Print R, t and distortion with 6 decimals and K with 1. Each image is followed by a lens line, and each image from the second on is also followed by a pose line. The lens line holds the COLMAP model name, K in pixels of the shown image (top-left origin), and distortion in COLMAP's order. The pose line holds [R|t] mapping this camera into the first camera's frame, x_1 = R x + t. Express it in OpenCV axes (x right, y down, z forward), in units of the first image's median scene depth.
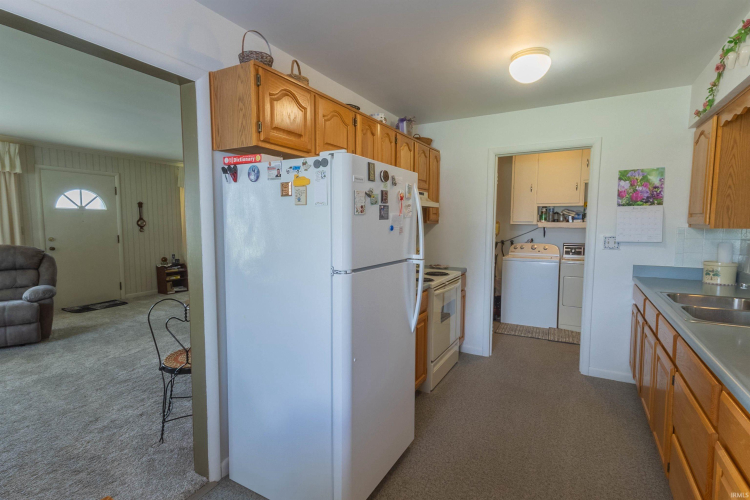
lens RADIAL K [[357.8, 0, 370.7], [0, 357.8, 248.9], [0, 0, 1]] dist [0.038281, -0.011003]
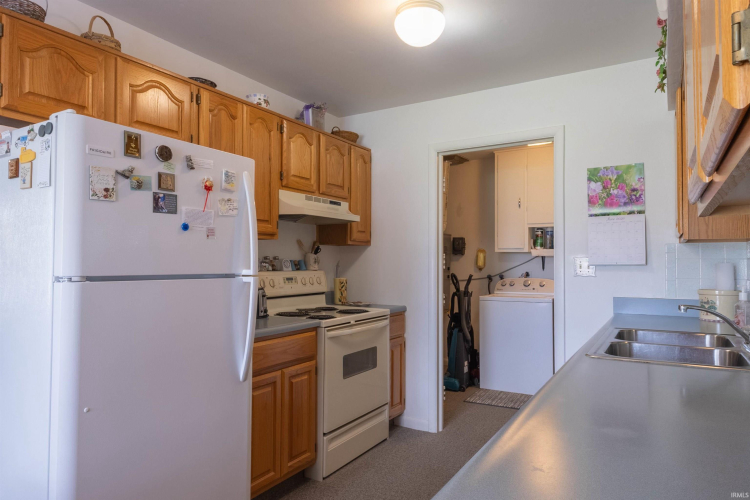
lens RADIAL K [[476.8, 0, 372.6], [0, 476.8, 251.3], [0, 0, 1]] dist [0.027124, -0.000683]
pose [[0.999477, -0.002069, -0.032276, 0.283613], [-0.001365, 0.994362, -0.106028, 0.056100], [0.032313, 0.106016, 0.993839, 0.037922]]
